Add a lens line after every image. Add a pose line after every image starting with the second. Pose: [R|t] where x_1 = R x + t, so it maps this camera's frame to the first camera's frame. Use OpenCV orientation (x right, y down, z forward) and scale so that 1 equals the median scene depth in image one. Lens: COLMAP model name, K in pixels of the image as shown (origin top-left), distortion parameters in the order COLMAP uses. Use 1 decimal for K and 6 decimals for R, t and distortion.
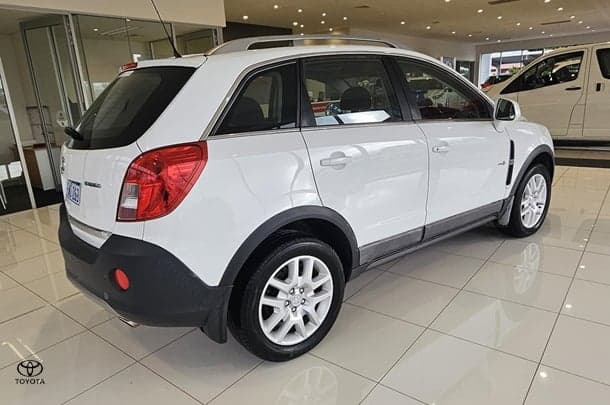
lens RADIAL K [[418.5, 0, 305.0], [0, 418.5, 202.5], [0, 0, 1]] dist [-0.000642, -0.001794]
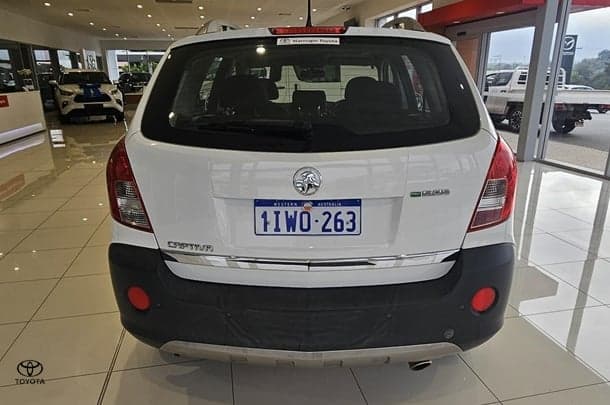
lens RADIAL K [[418.5, 0, 305.0], [0, 418.5, 202.5], [0, 0, 1]] dist [-0.000642, -0.001794]
pose [[0.634538, -0.172457, 0.753405, -0.128690], [0.169600, 0.982099, 0.081965, -0.013181], [-0.754054, 0.075768, 0.652428, 0.075354]]
